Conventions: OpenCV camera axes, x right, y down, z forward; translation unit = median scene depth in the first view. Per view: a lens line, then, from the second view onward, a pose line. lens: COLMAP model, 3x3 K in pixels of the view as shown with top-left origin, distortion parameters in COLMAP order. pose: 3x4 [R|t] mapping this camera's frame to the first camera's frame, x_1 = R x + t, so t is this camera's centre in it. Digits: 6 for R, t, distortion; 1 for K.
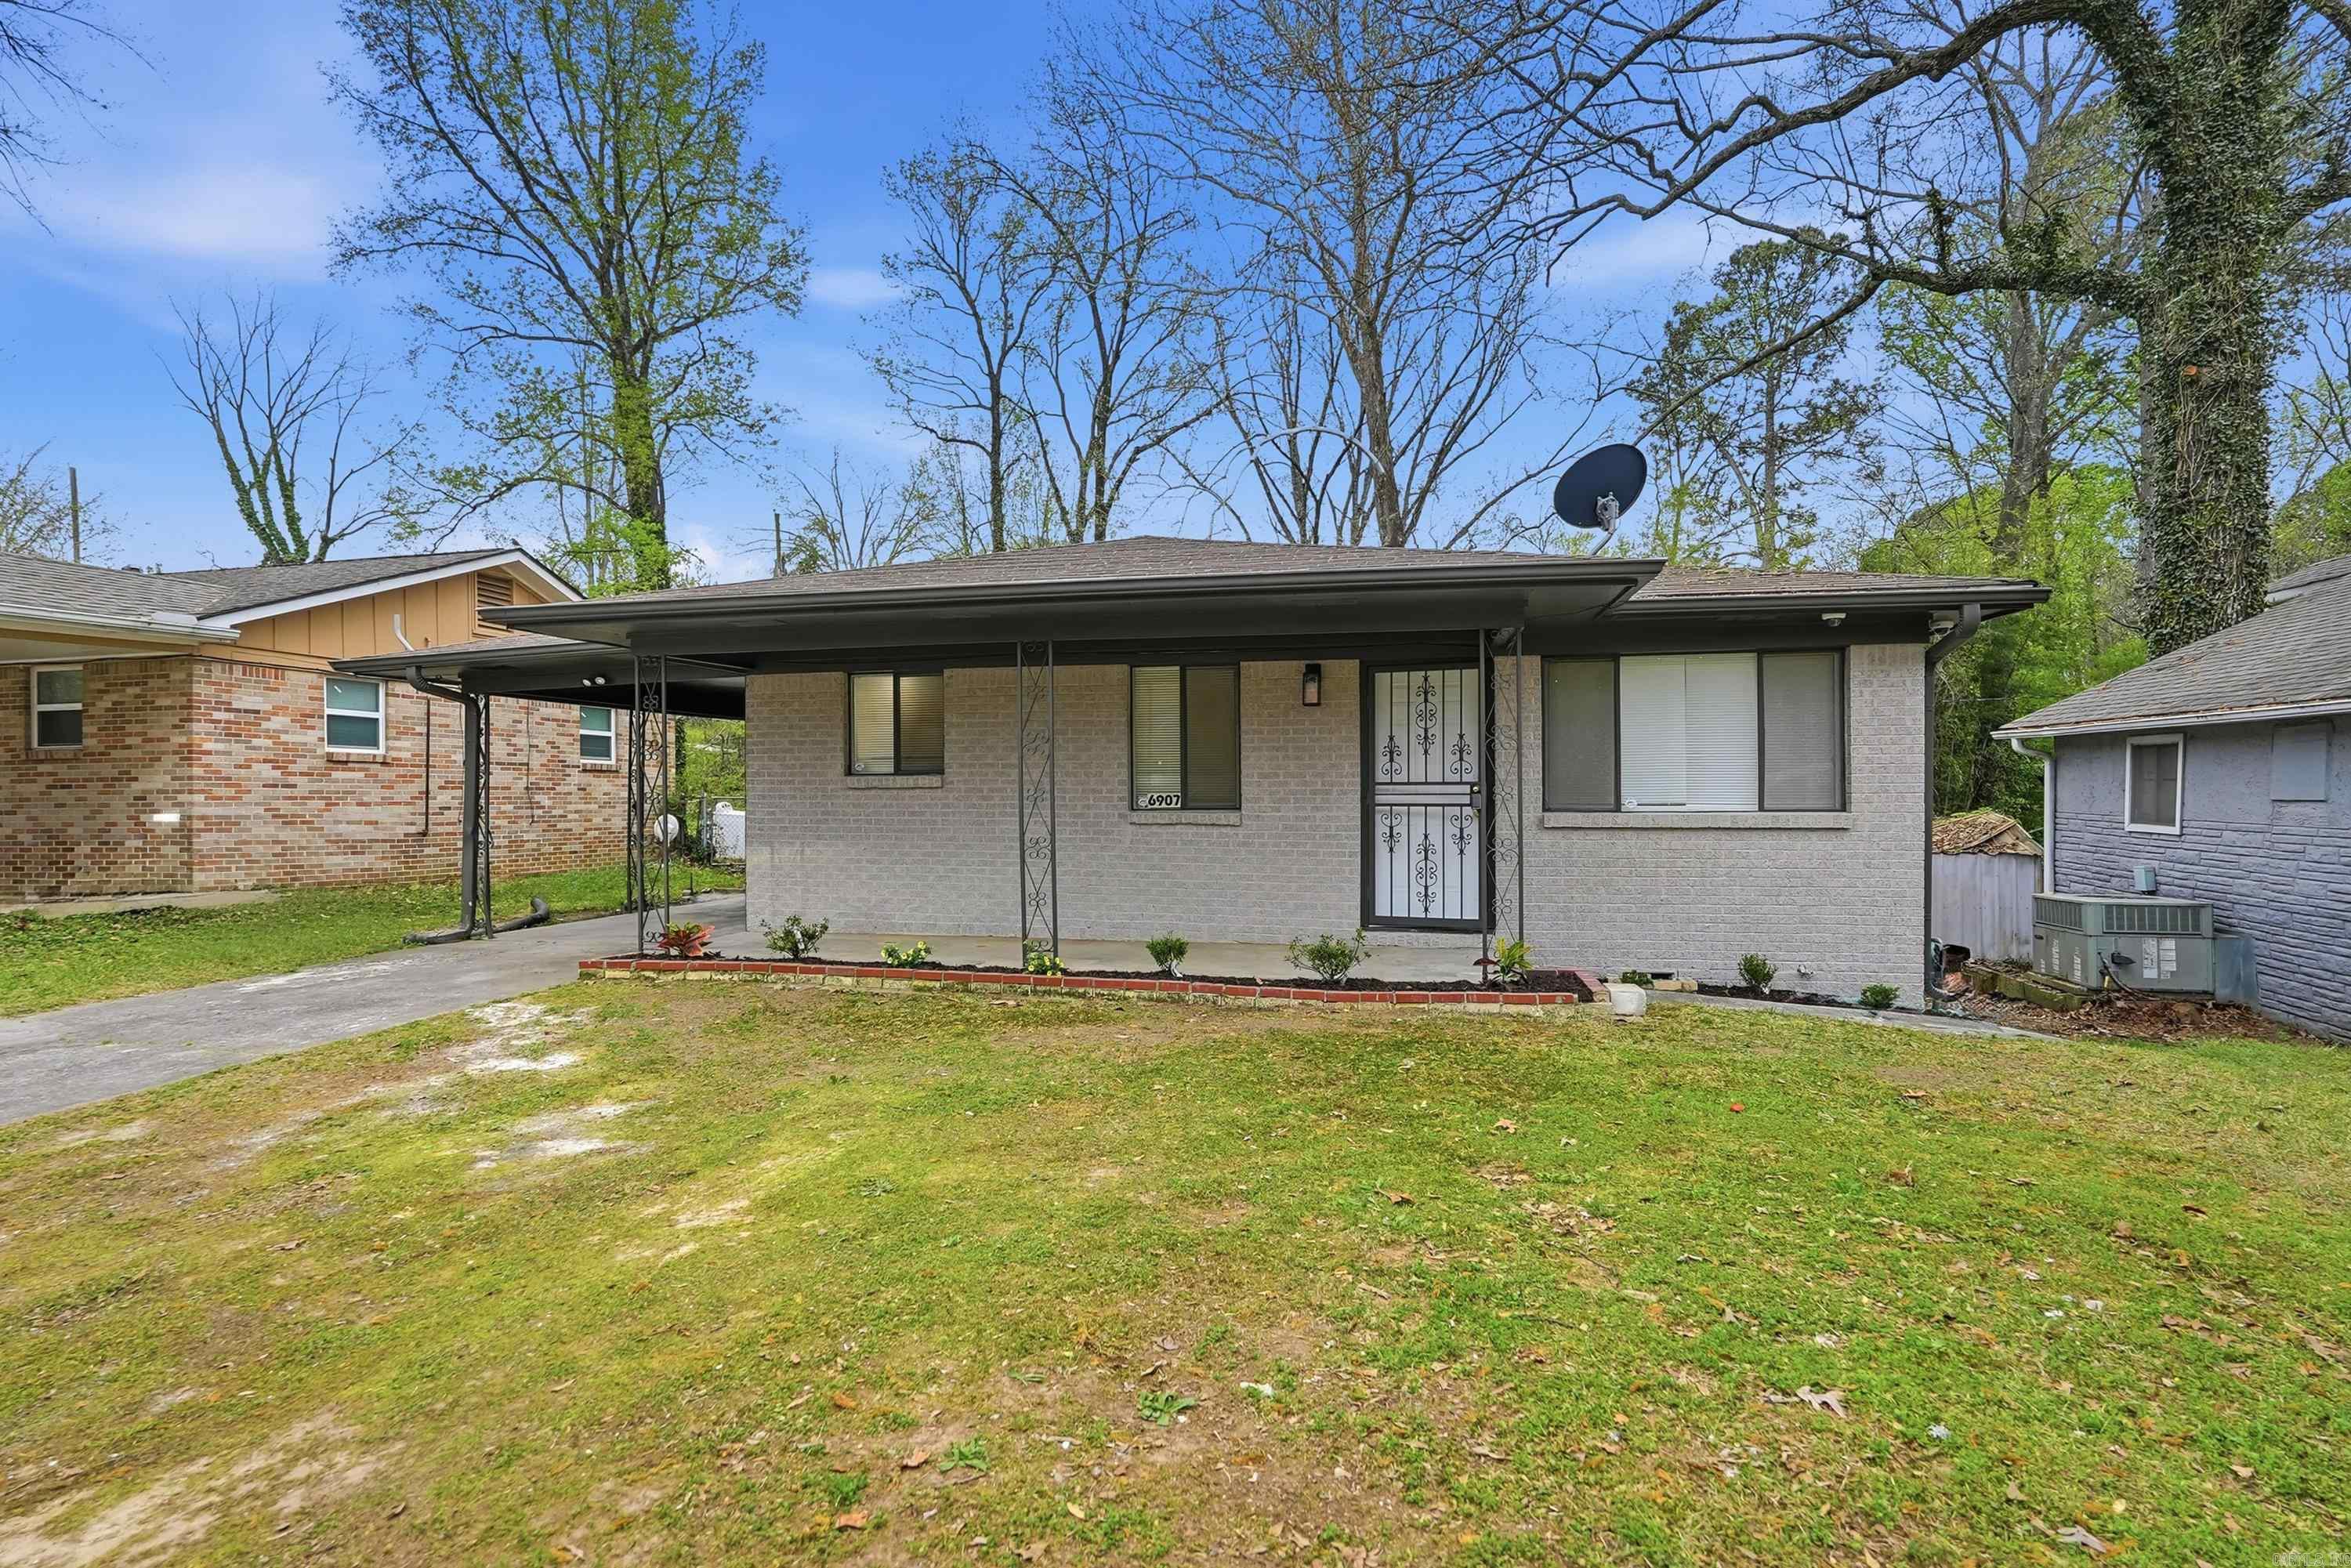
lens RADIAL K [[1136.1, 0, 1173.7], [0, 1136.1, 805.8], [0, 0, 1]] dist [-0.013337, 0.007901]
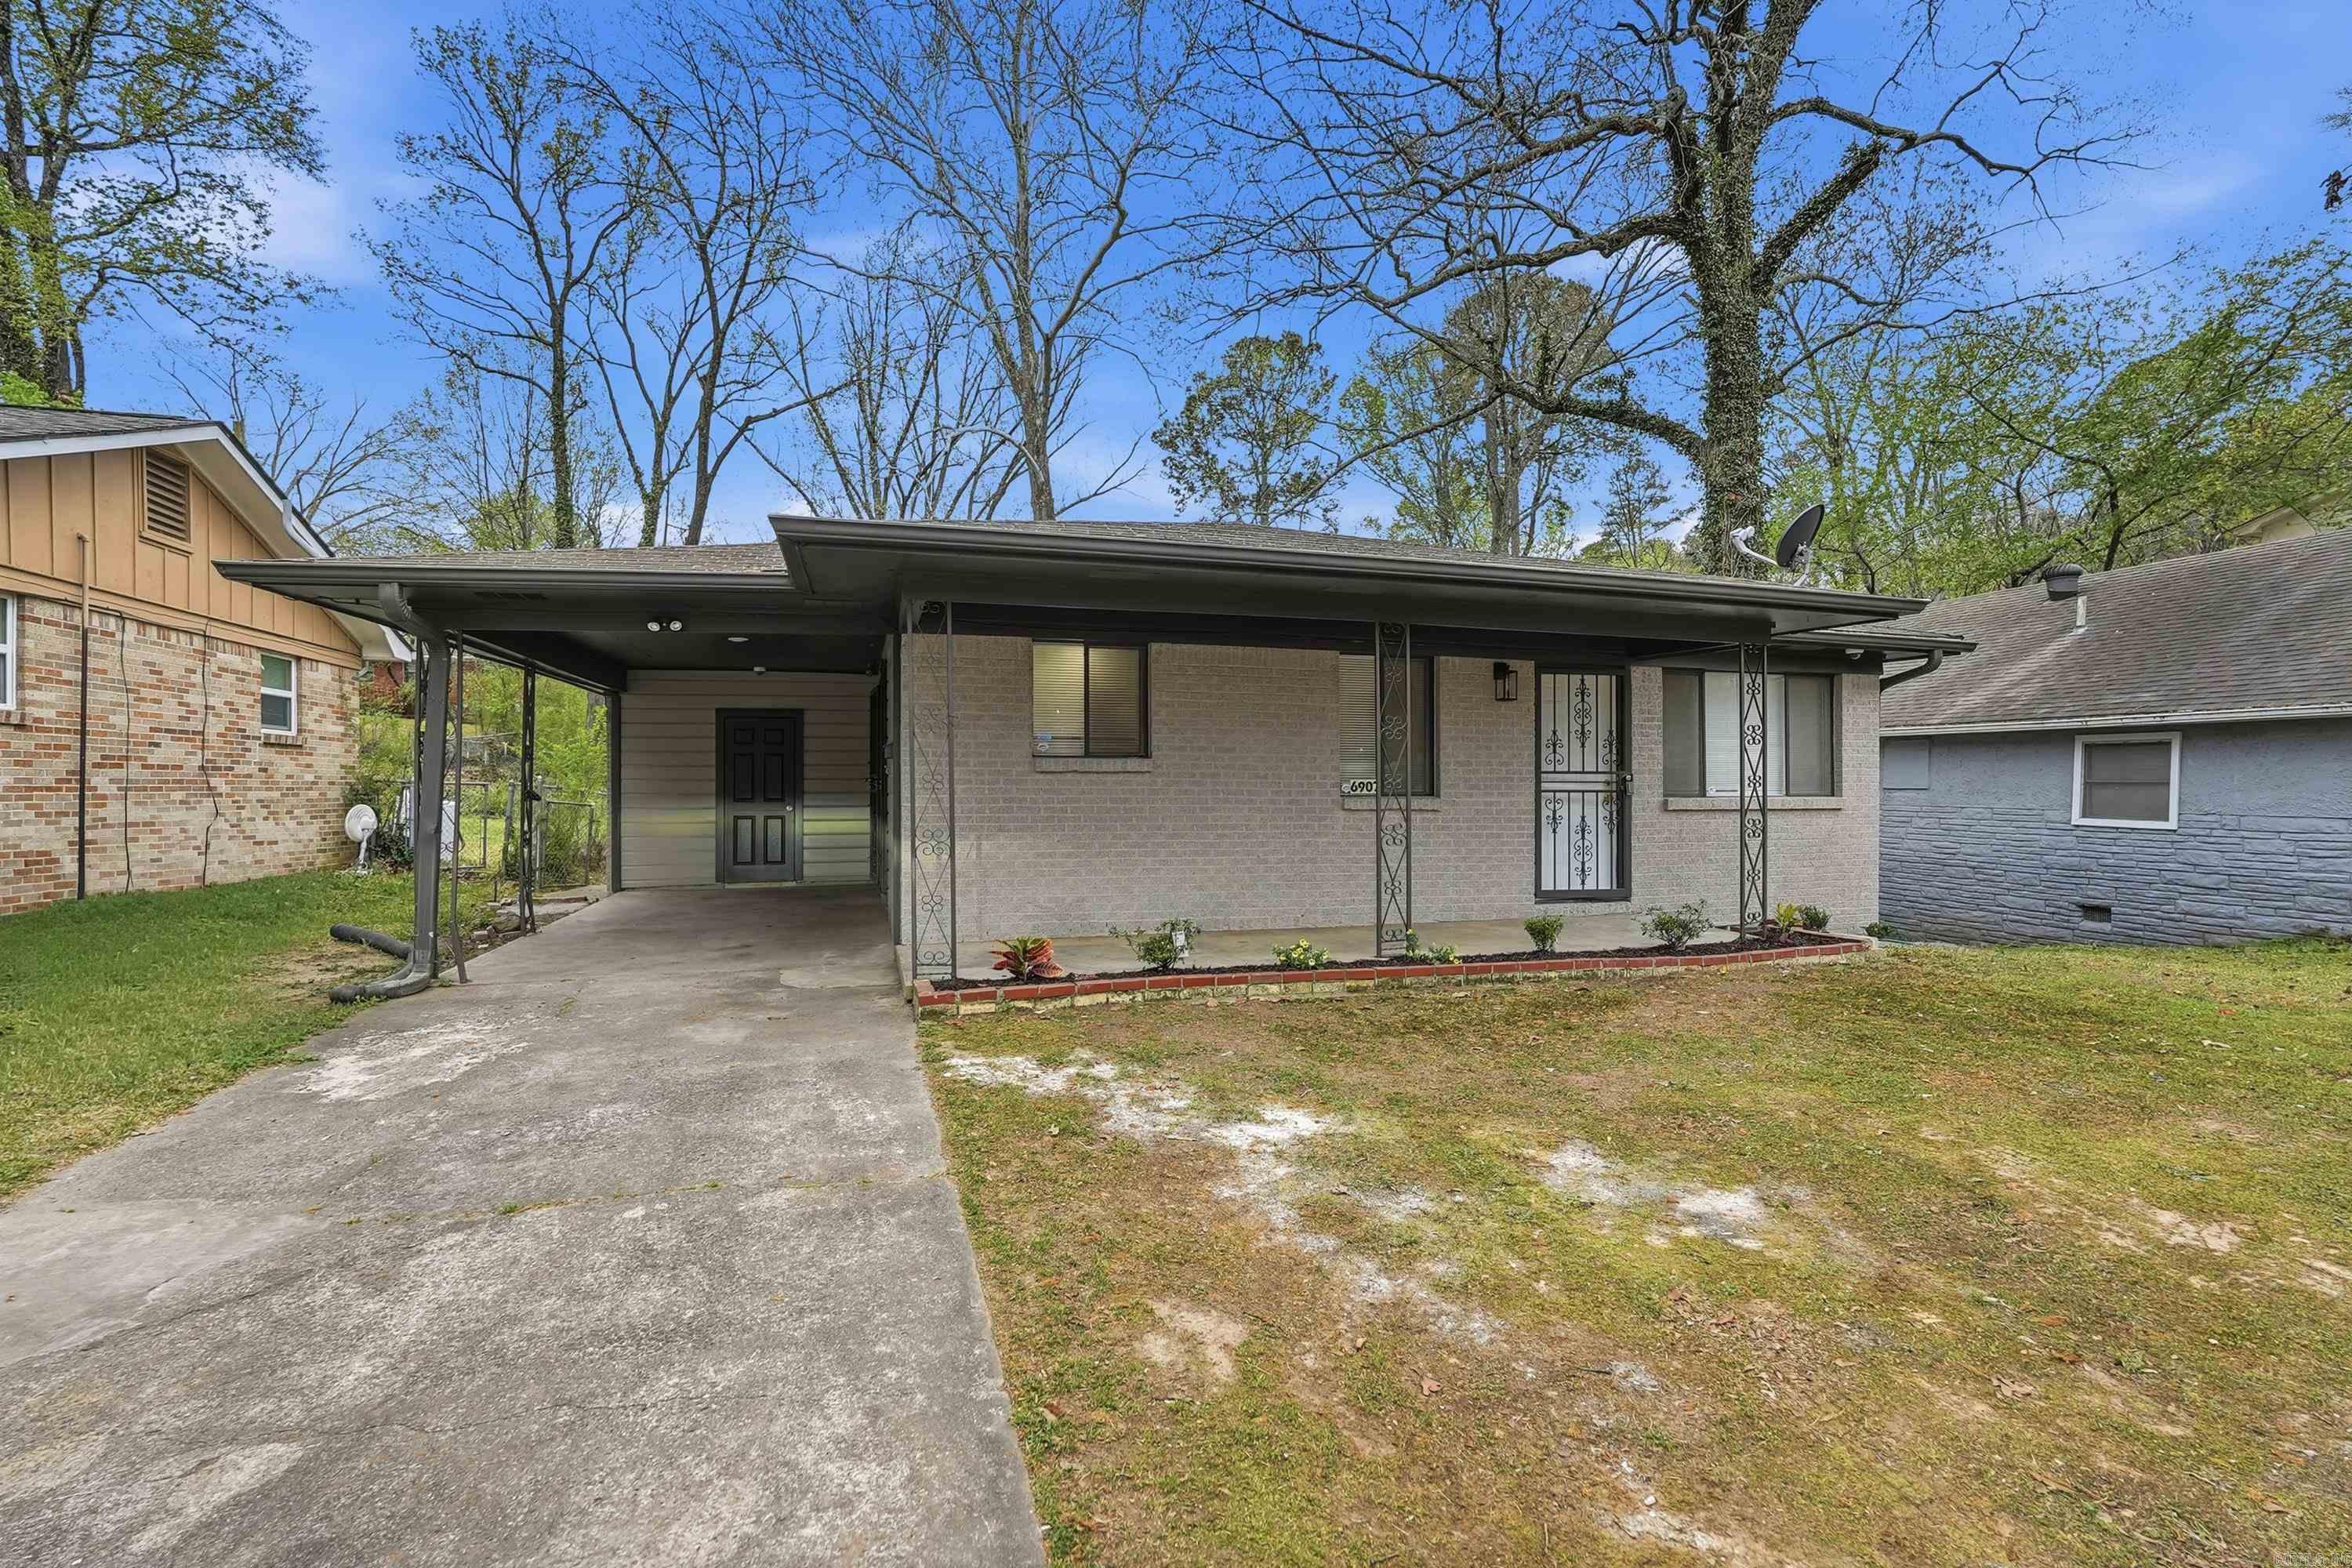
lens RADIAL K [[1049.4, 0, 1172.5], [0, 1049.4, 785.9], [0, 0, 1]] dist [-0.015880, 0.009574]
pose [[0.874233, 0.003066, 0.485497, -0.649682], [0.000601, 0.999972, -0.007397, 0.001242], [-0.485506, 0.006759, 0.874207, 0.274176]]
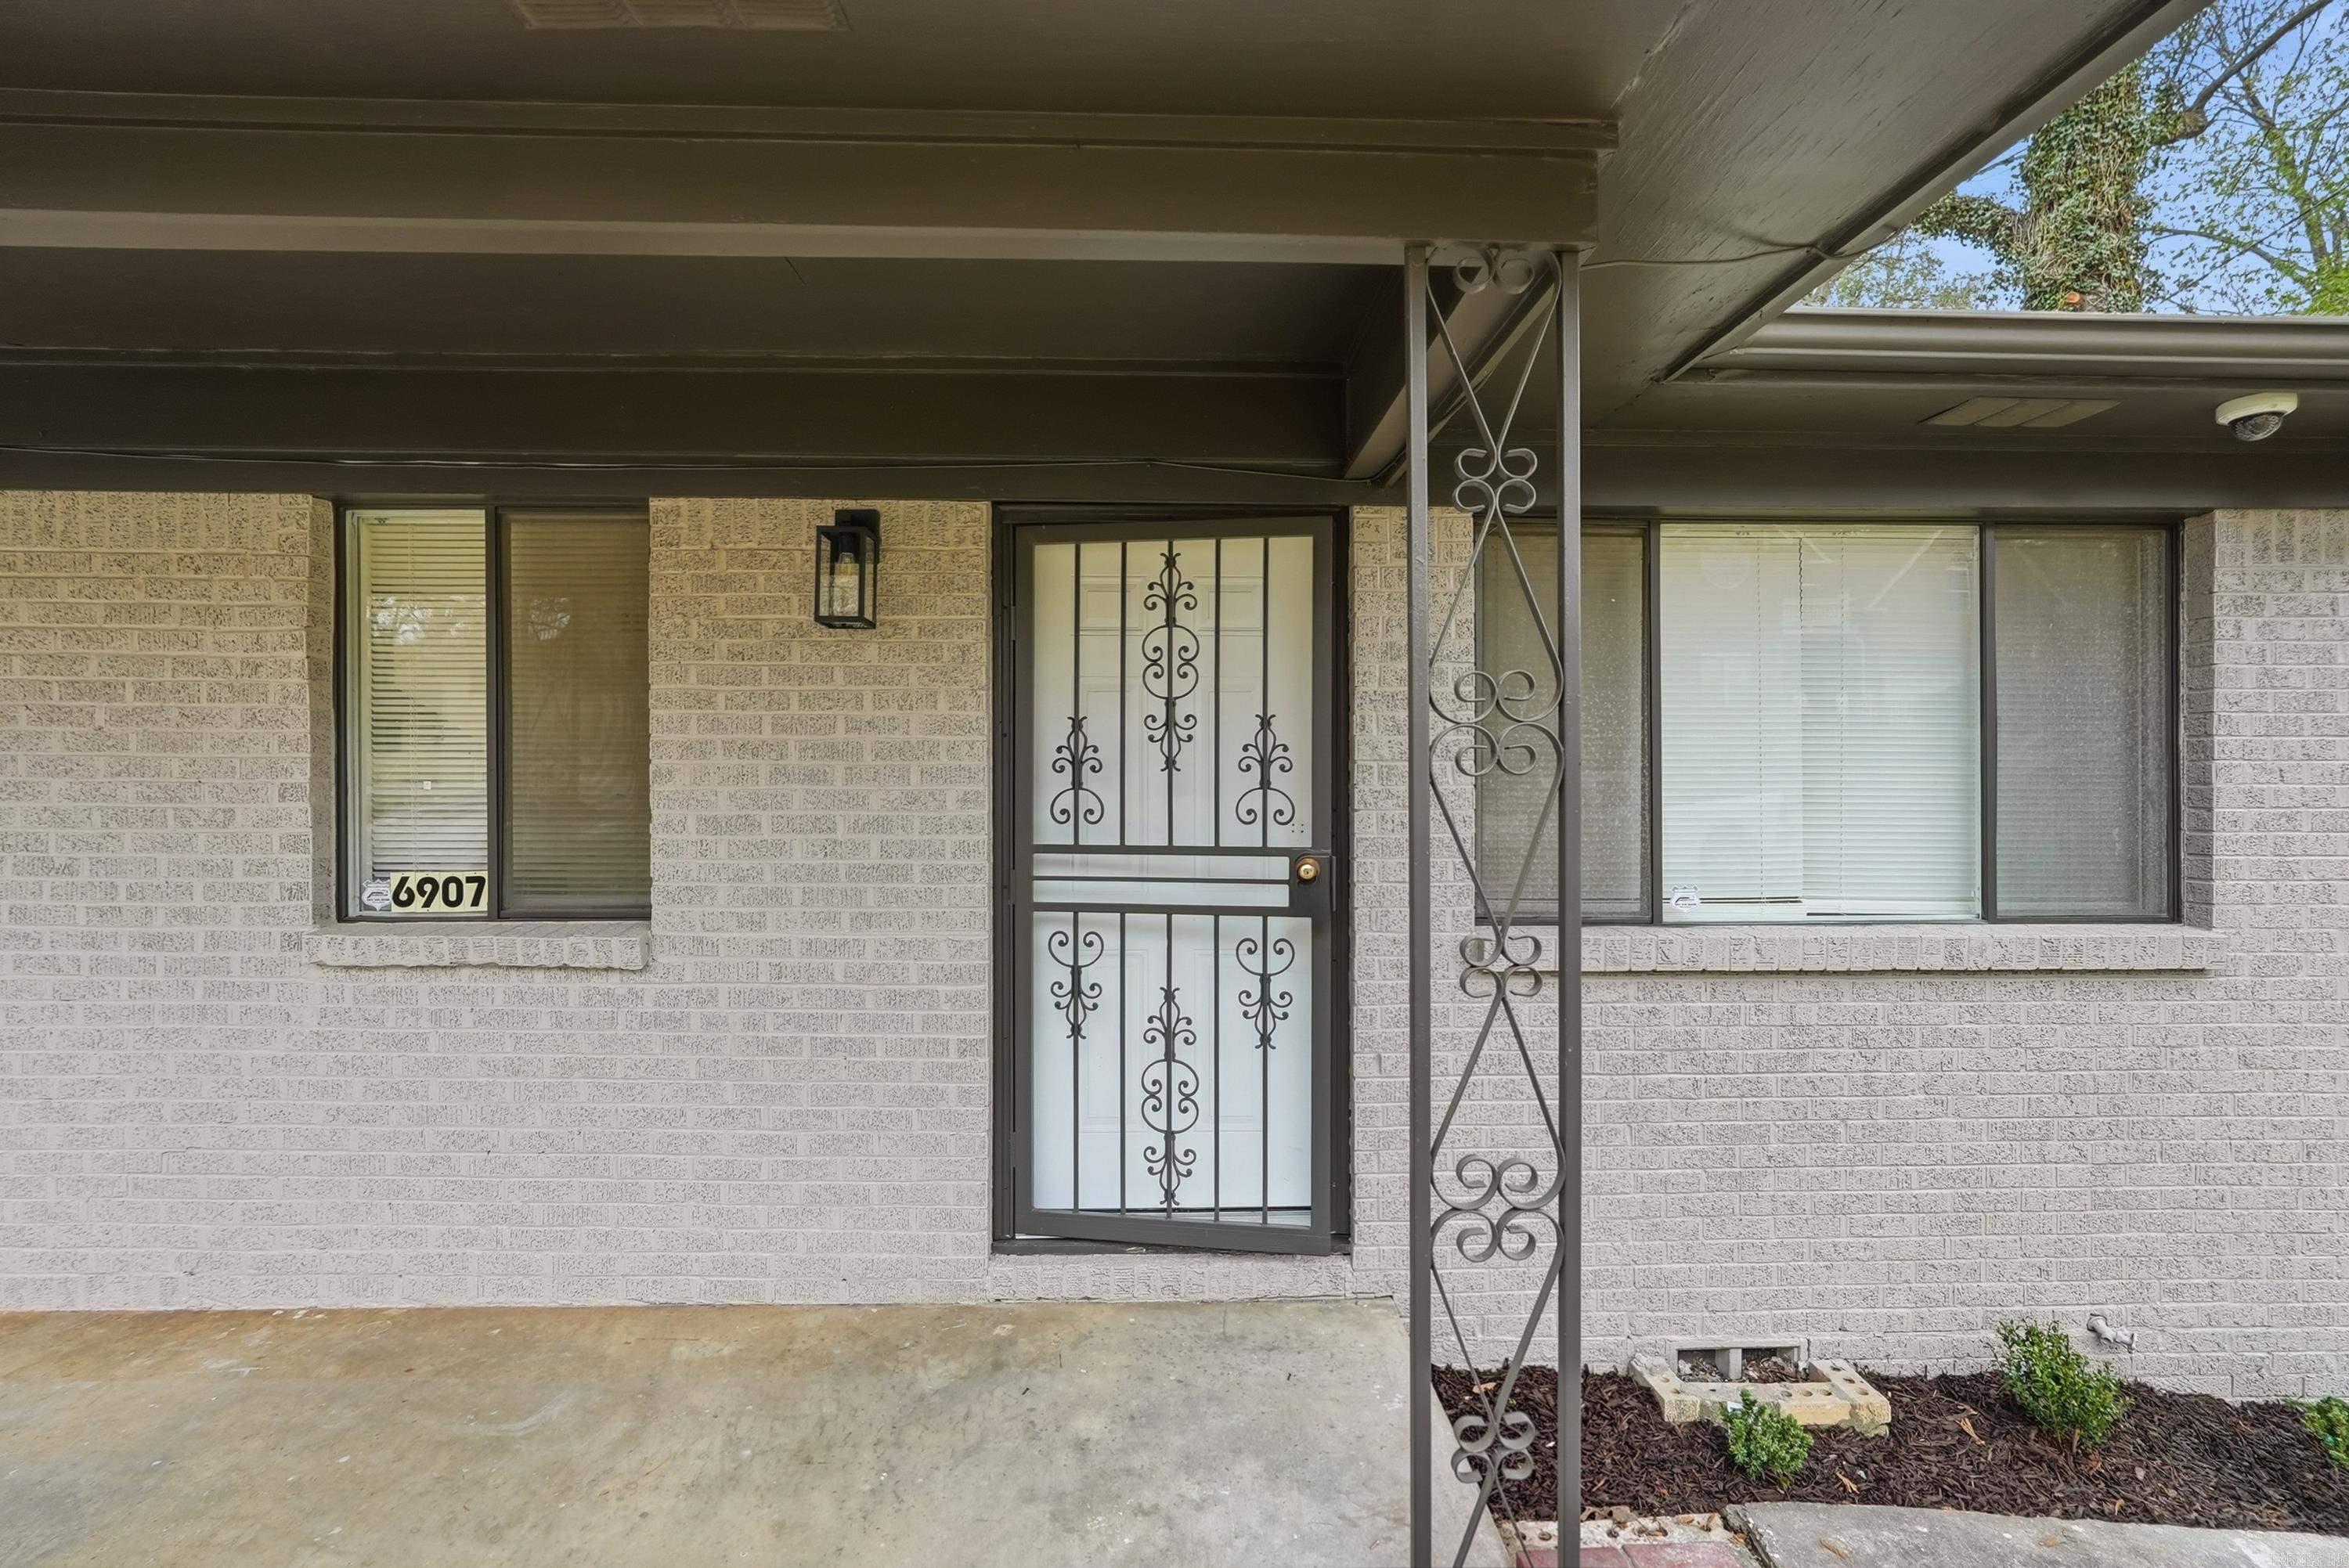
lens RADIAL K [[1048.5, 0, 1171.8], [0, 1048.5, 779.8], [0, 0, 1]] dist [-0.017036, 0.009824]
pose [[0.975117, 0.004509, 0.221643, 0.147373], [-0.002651, 0.999959, -0.008681, -0.038948], [-0.221673, 0.007877, 0.975089, 0.667583]]
